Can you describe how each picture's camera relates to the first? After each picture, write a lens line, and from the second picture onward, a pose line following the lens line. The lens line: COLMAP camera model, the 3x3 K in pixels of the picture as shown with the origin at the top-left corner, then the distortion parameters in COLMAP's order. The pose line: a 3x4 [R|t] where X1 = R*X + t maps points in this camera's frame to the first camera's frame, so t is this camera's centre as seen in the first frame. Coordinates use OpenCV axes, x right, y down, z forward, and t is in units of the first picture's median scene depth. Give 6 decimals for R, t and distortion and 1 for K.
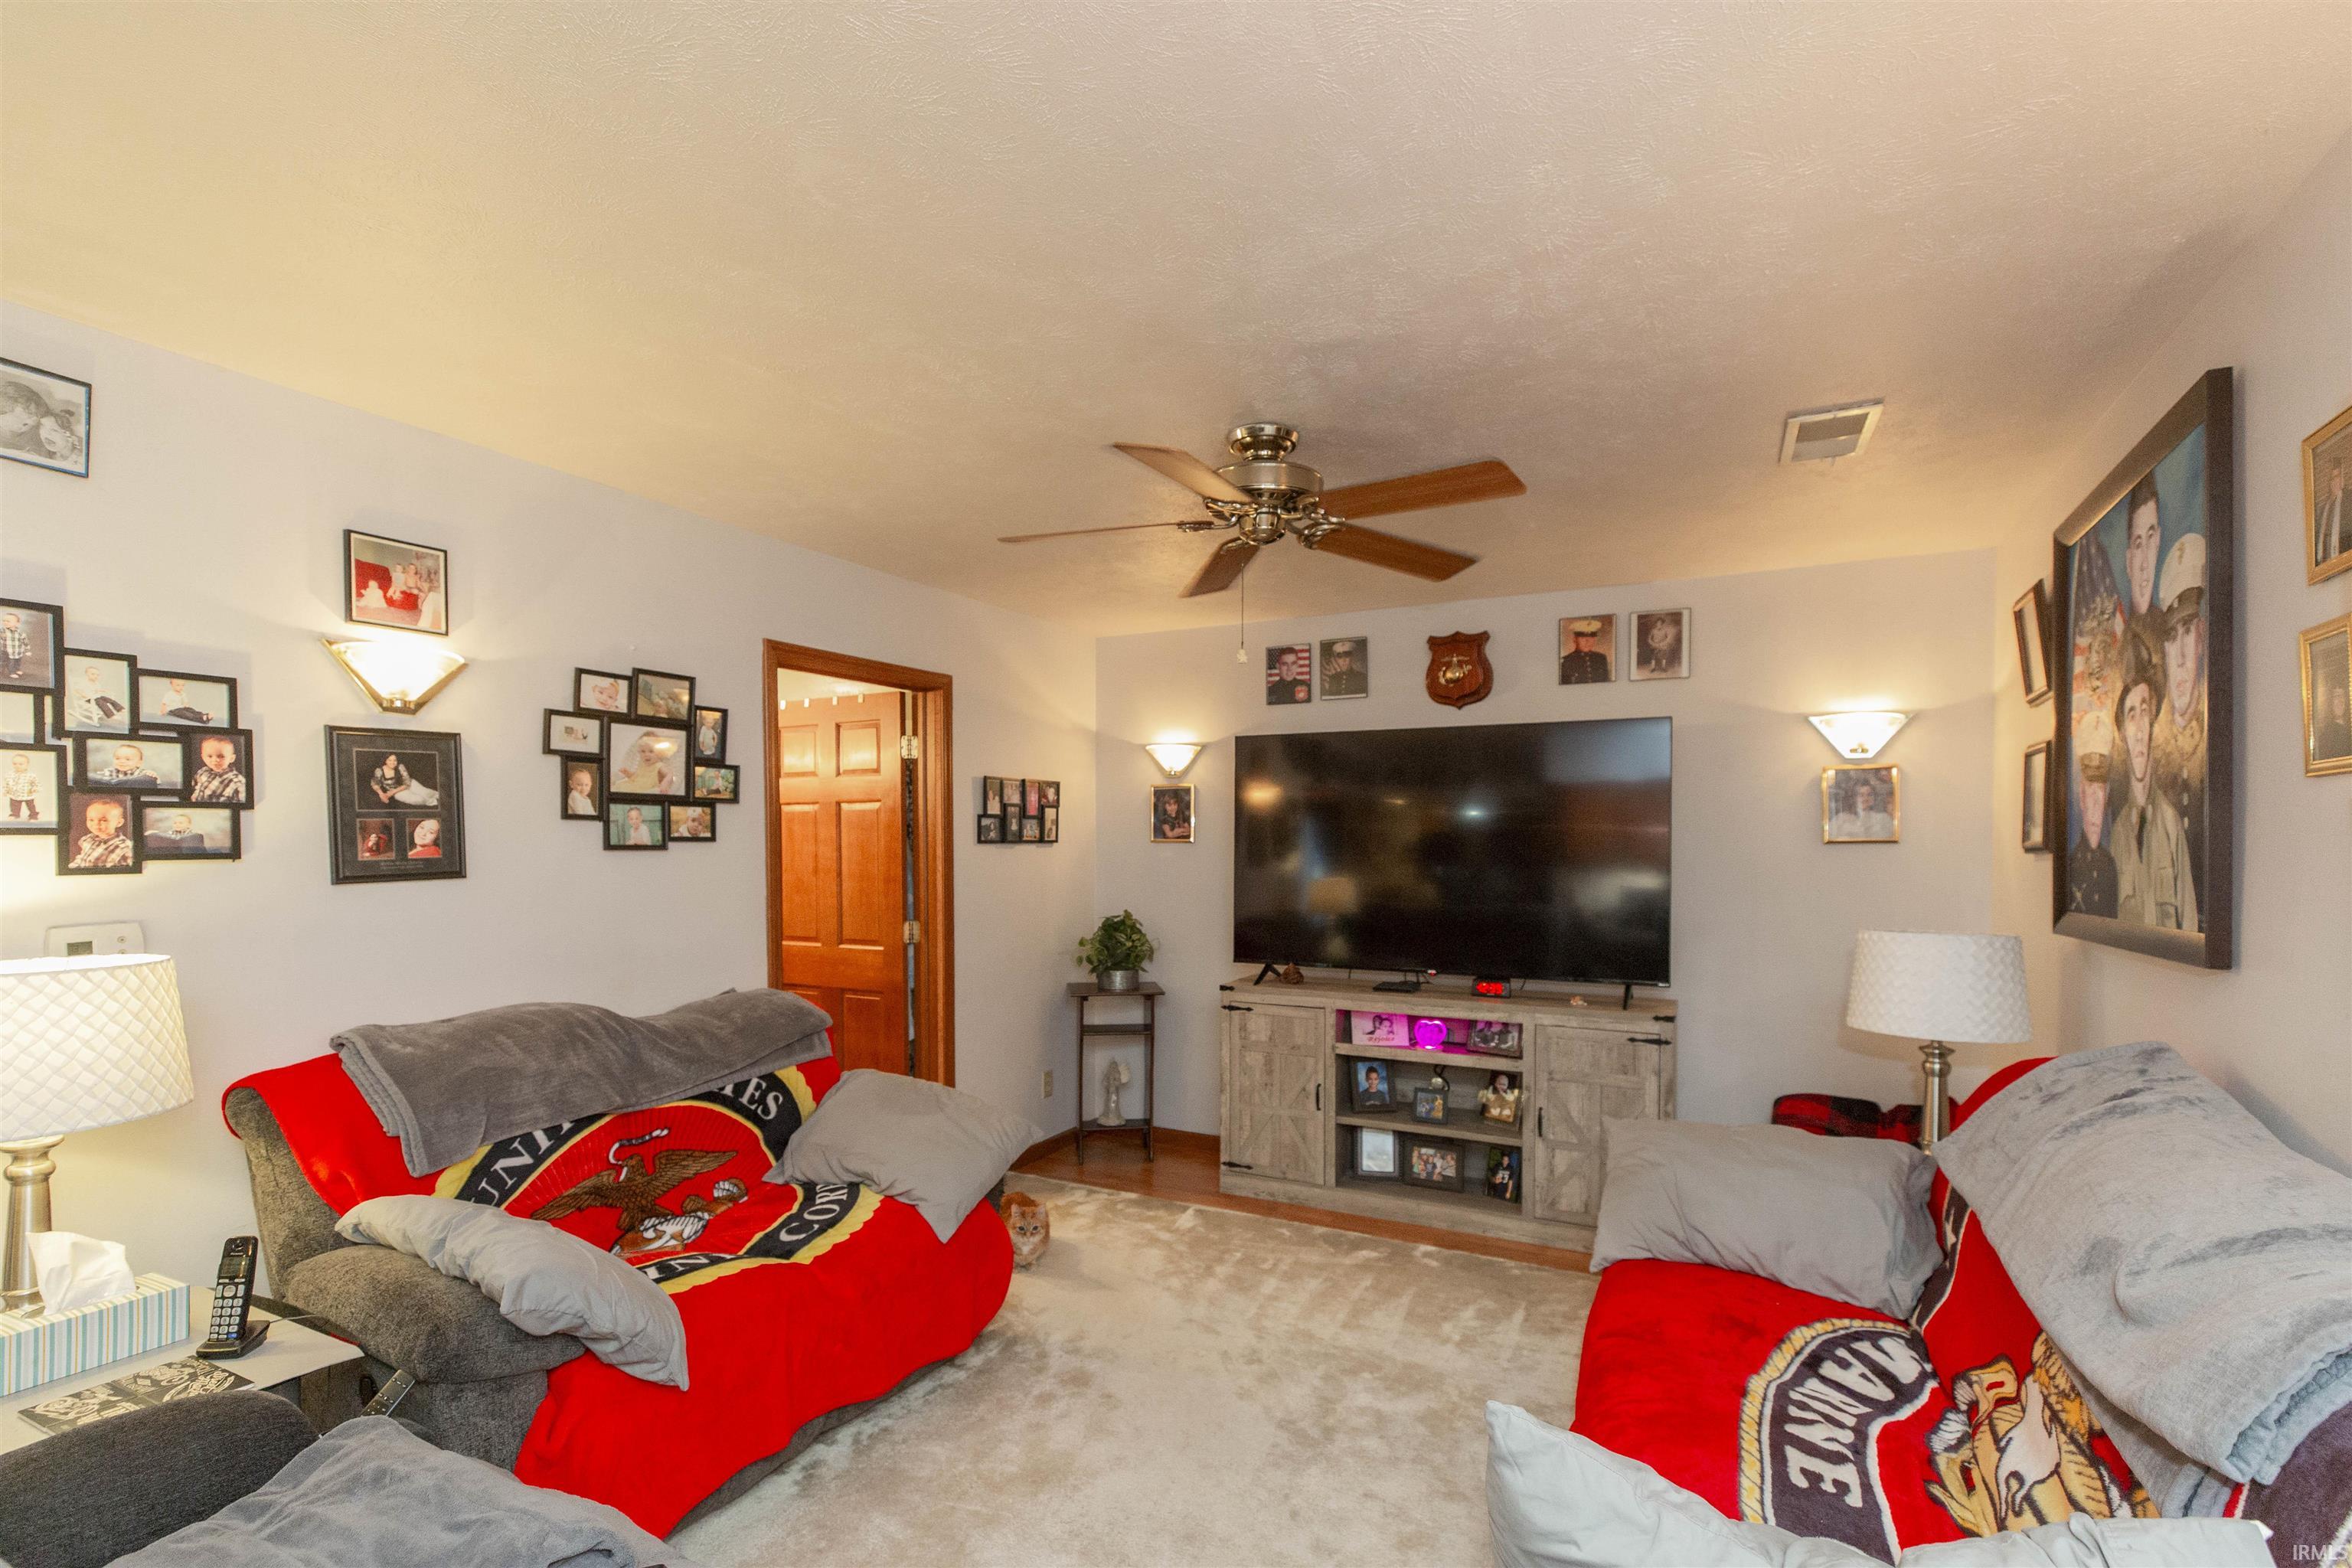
lens RADIAL K [[1055.0, 0, 1198.6], [0, 1055.0, 847.5], [0, 0, 1]] dist [0.000736, -0.000109]
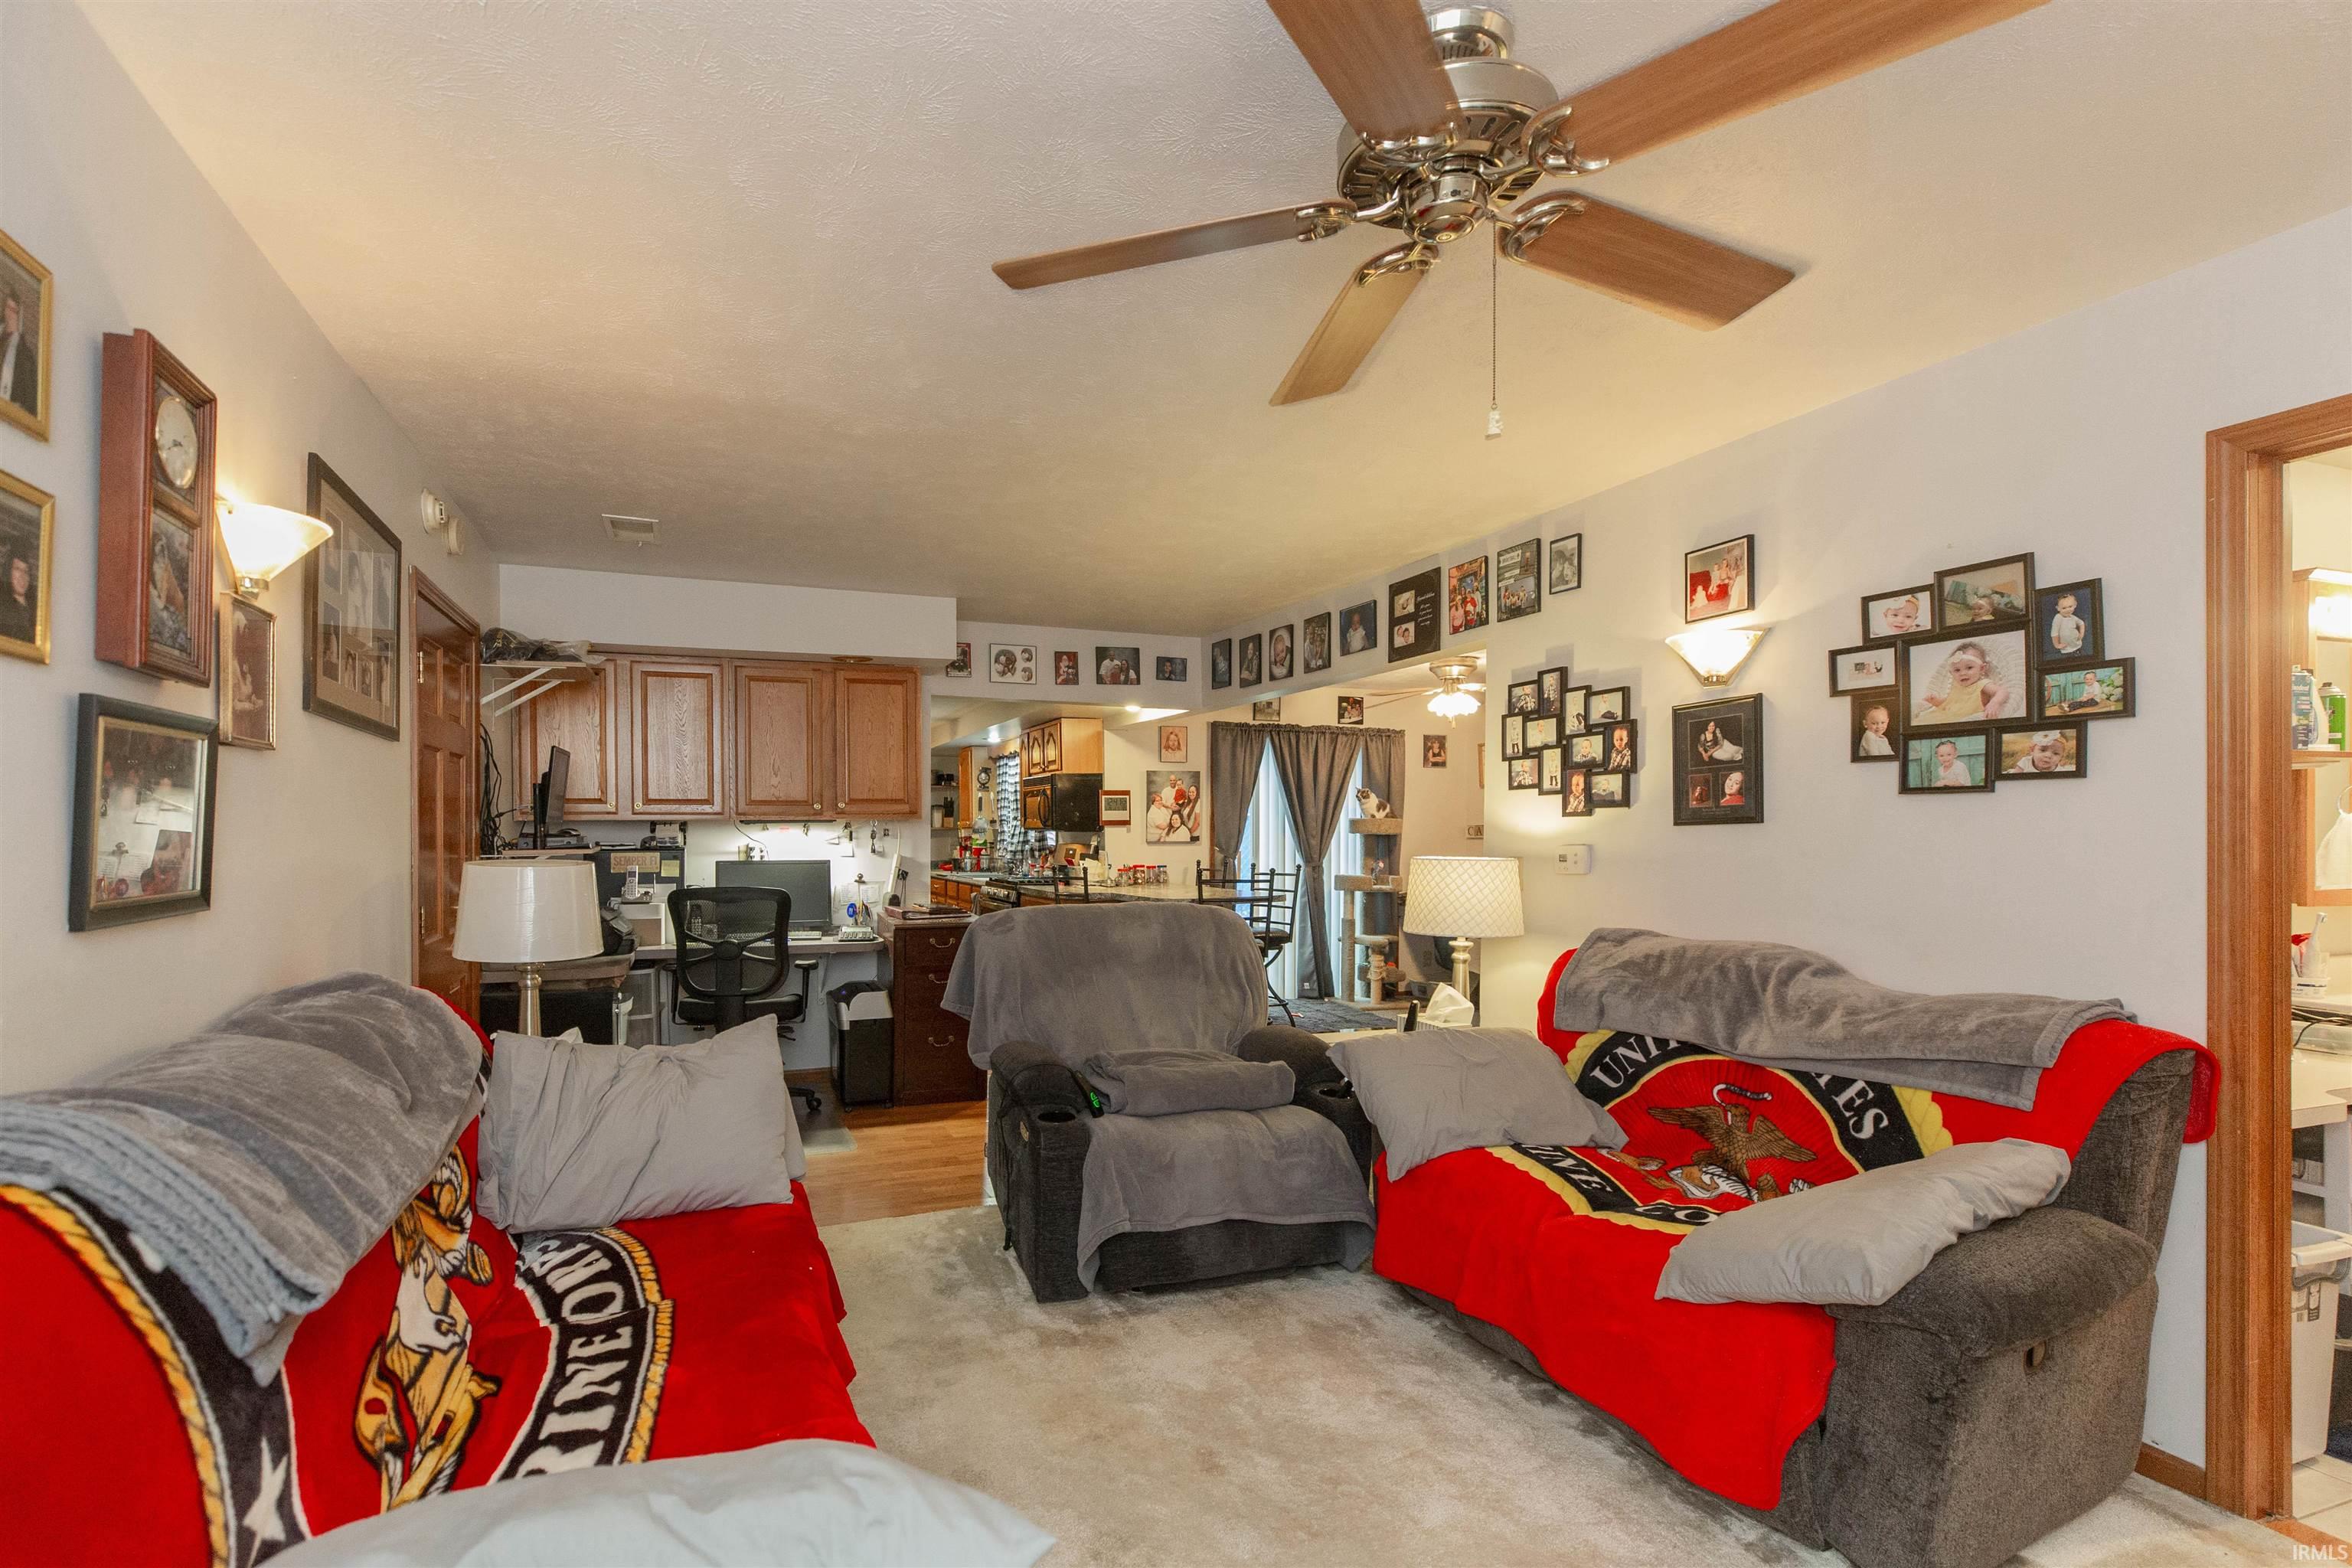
lens RADIAL K [[1055.0, 0, 1061.4], [0, 1055.0, 831.9], [0, 0, 1]] dist [0.000736, -0.000109]
pose [[-0.687300, 0.005671, -0.726352, 0.578901], [0.001970, 0.999980, 0.005943, 0.028485], [0.726371, 0.002653, -0.687297, 1.151592]]
